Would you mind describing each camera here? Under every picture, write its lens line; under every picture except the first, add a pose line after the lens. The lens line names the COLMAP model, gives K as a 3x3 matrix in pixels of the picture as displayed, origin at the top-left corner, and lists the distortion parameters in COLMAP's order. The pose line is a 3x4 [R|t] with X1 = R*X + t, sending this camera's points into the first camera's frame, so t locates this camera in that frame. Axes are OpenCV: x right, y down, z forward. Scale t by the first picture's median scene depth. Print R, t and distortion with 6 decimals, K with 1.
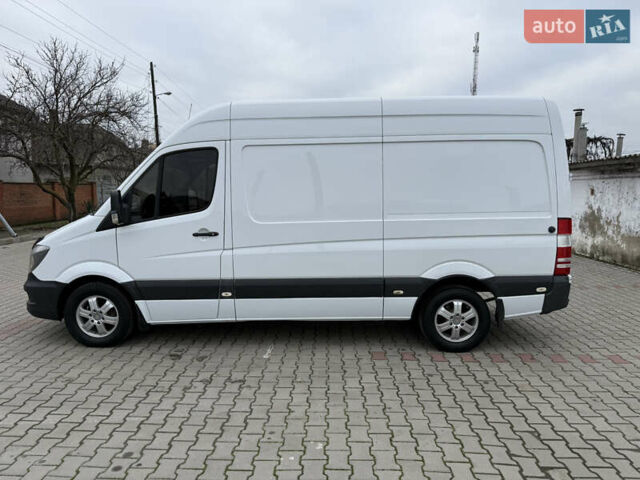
lens RADIAL K [[447.2, 0, 320.0], [0, 447.2, 240.0], [0, 0, 1]] dist [0.072555, -0.106015]
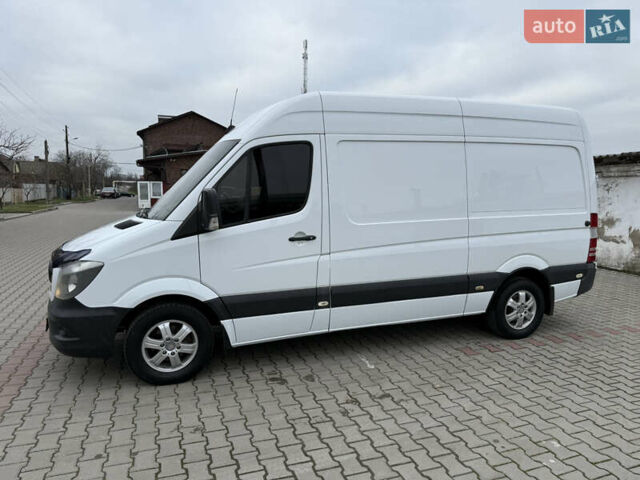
lens RADIAL K [[447.2, 0, 320.0], [0, 447.2, 240.0], [0, 0, 1]] dist [0.072555, -0.106015]
pose [[0.932618, -0.038026, 0.358857, -0.536643], [0.037171, 0.999266, 0.009283, -0.016667], [-0.358946, 0.004681, 0.933347, 0.159464]]
